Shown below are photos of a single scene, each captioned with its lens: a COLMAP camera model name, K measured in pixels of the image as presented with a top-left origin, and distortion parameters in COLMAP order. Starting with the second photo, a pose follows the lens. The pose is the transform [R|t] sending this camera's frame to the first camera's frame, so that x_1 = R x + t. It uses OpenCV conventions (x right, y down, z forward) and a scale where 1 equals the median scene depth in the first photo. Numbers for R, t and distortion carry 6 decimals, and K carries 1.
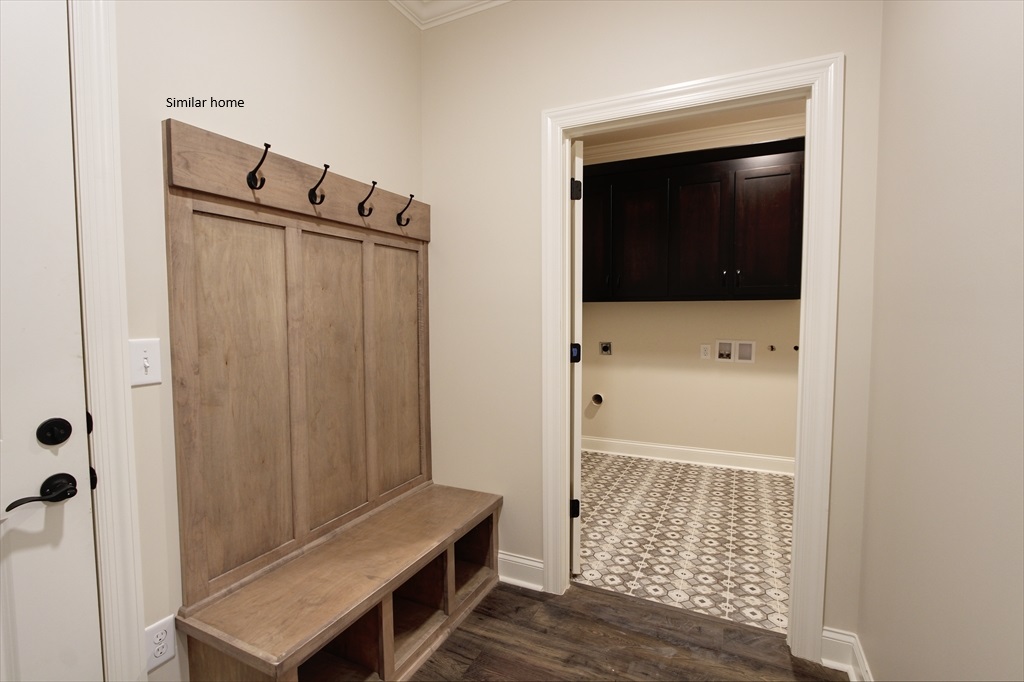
lens RADIAL K [[475.9, 0, 511.8], [0, 475.9, 339.6], [0, 0, 1]] dist [-0.017072, 0.003919]
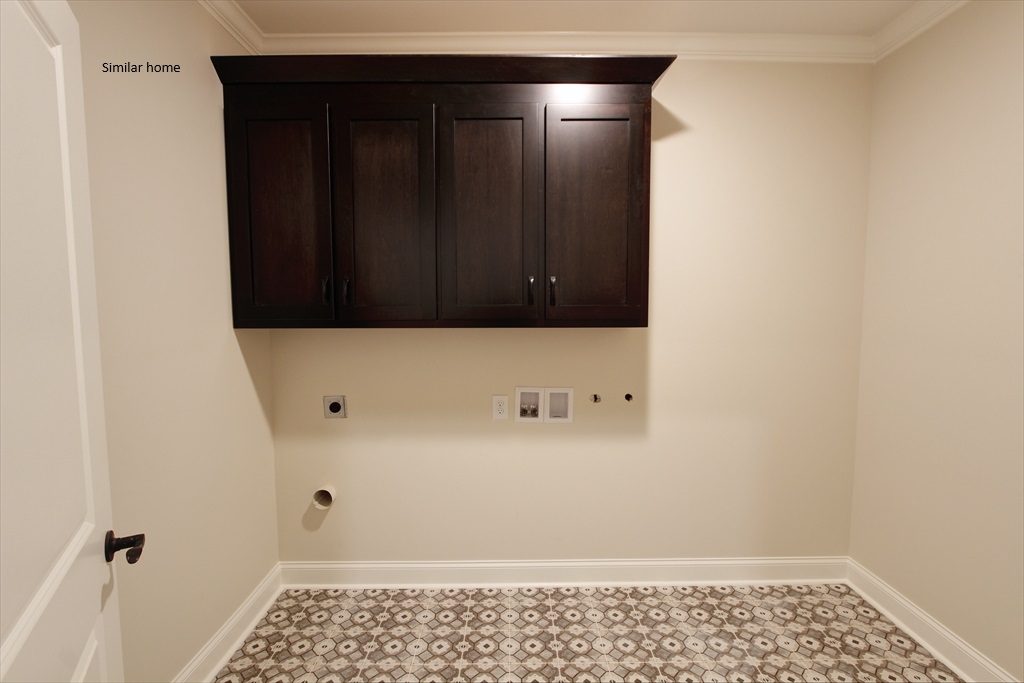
lens RADIAL K [[475.9, 0, 511.2], [0, 475.9, 342.8], [0, 0, 1]] dist [-0.017072, 0.003919]
pose [[0.896462, -0.030238, 0.442087, 0.154603], [0.024723, 0.999528, 0.018231, -0.070265], [-0.442430, -0.005414, 0.896787, 0.452998]]
